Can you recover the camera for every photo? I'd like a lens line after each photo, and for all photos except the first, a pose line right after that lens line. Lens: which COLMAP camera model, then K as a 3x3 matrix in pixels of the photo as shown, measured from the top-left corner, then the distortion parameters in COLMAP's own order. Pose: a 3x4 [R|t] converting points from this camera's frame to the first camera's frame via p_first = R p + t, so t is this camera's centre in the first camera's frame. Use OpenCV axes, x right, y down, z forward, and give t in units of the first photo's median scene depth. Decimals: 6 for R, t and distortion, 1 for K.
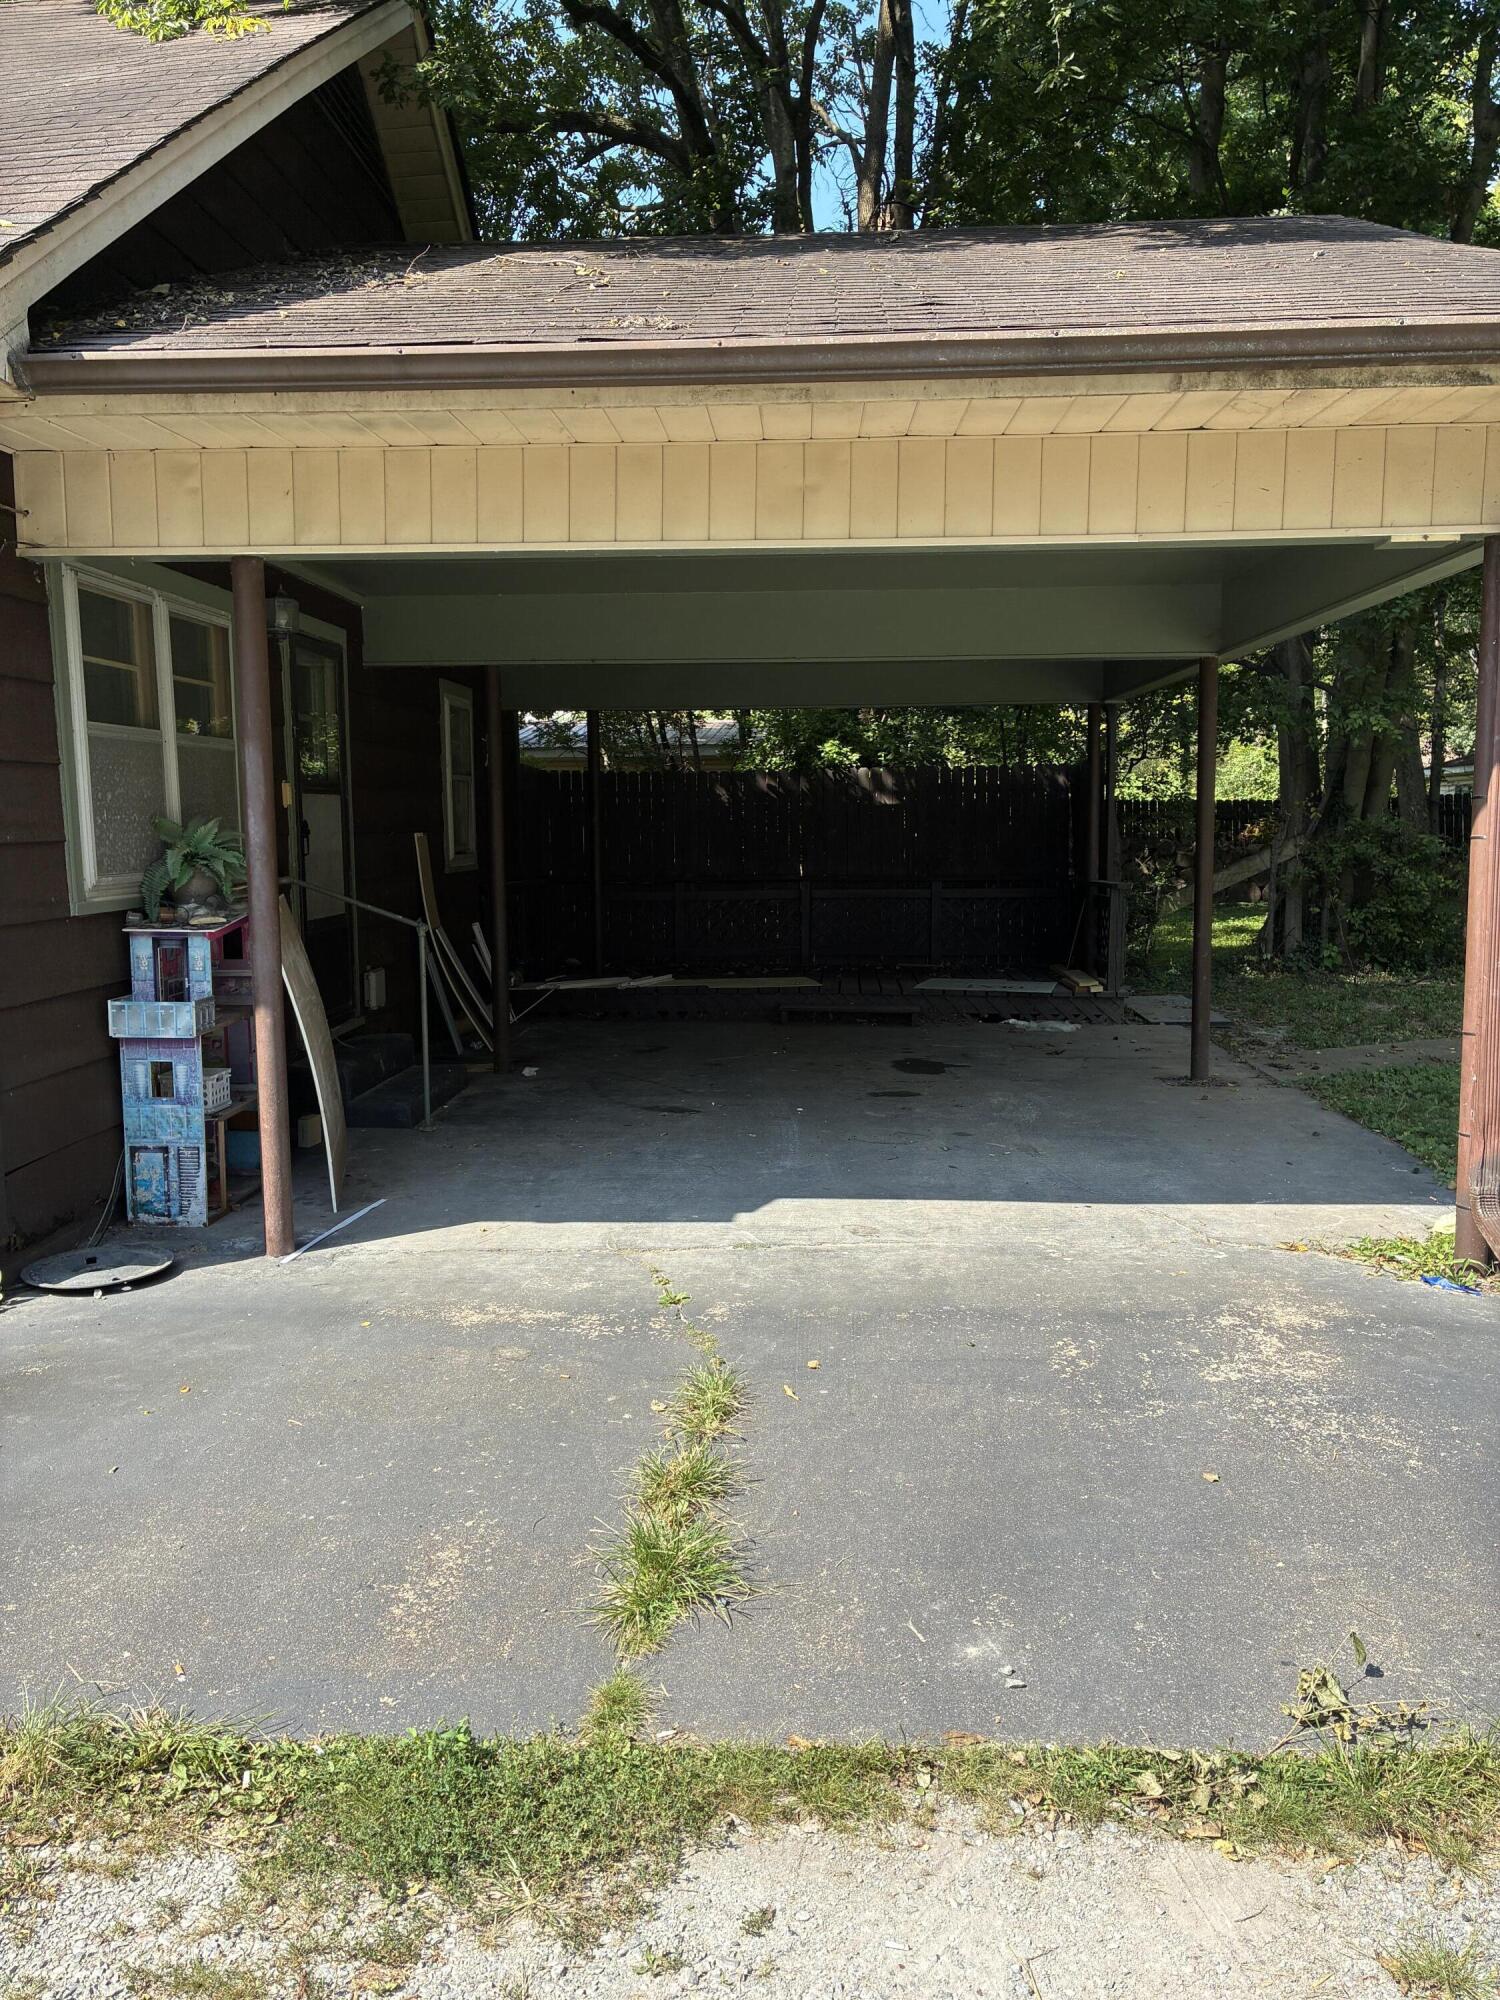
lens RADIAL K [[1526.9, 0, 756.4], [0, 1526.9, 1004.8], [0, 0, 1]] dist [0.057180, -0.067915]
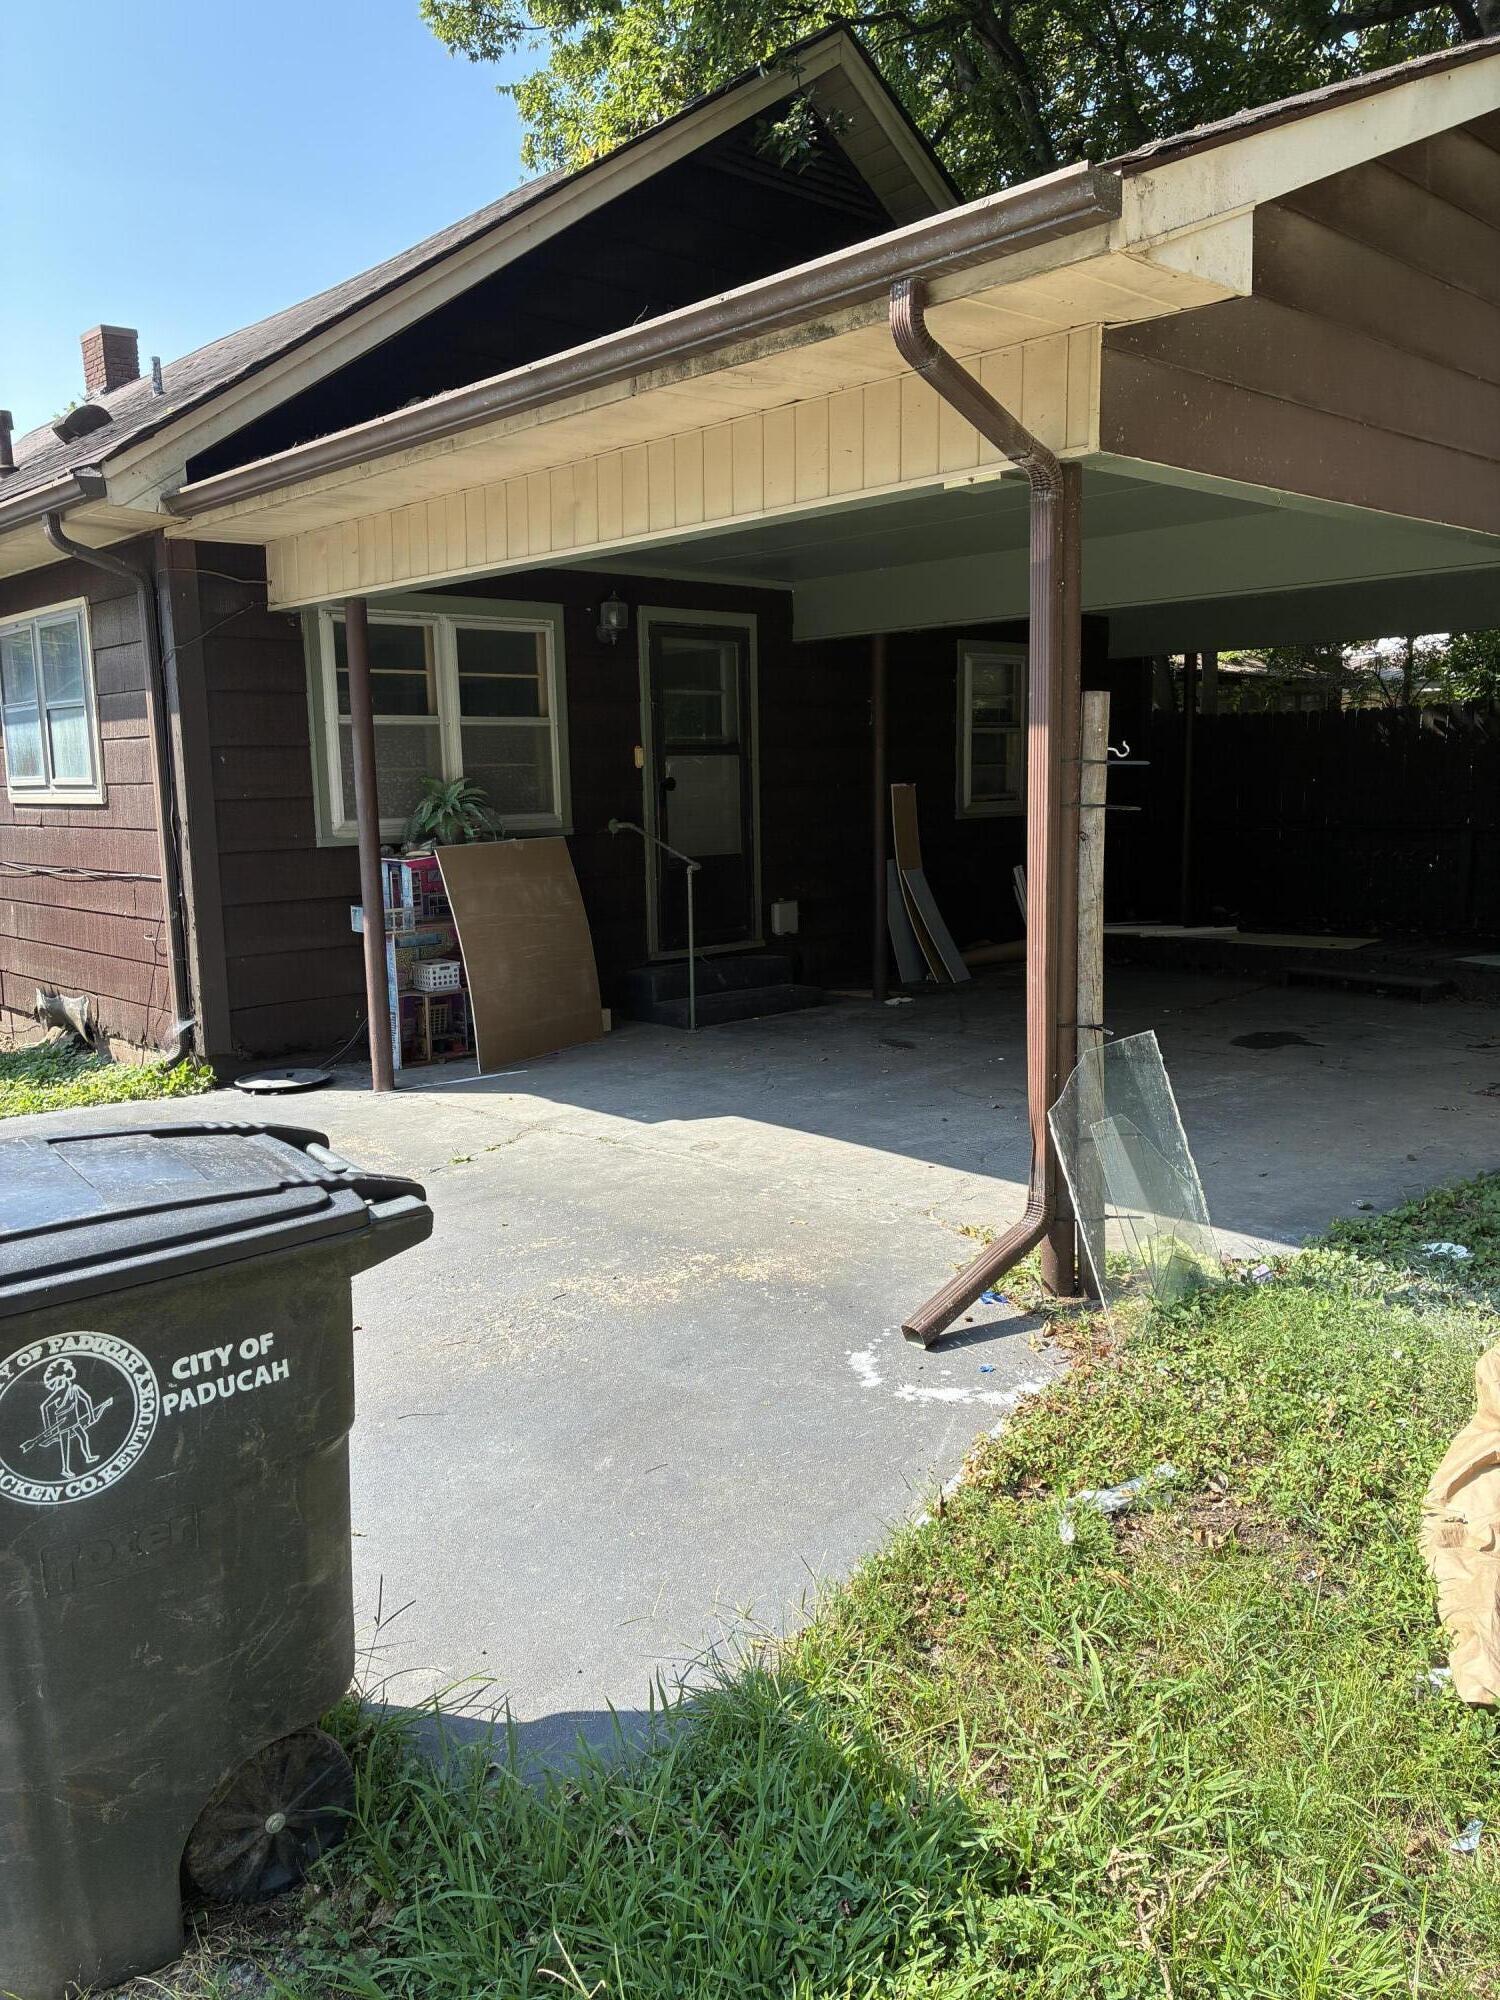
lens RADIAL K [[1526.9, 0, 754.6], [0, 1526.9, 988.2], [0, 0, 1]] dist [0.057180, -0.067915]
pose [[0.717667, 0.092949, -0.690156, 0.919551], [-0.071418, 0.995651, 0.059828, -0.041297], [0.692715, 0.006353, 0.721184, 0.224986]]
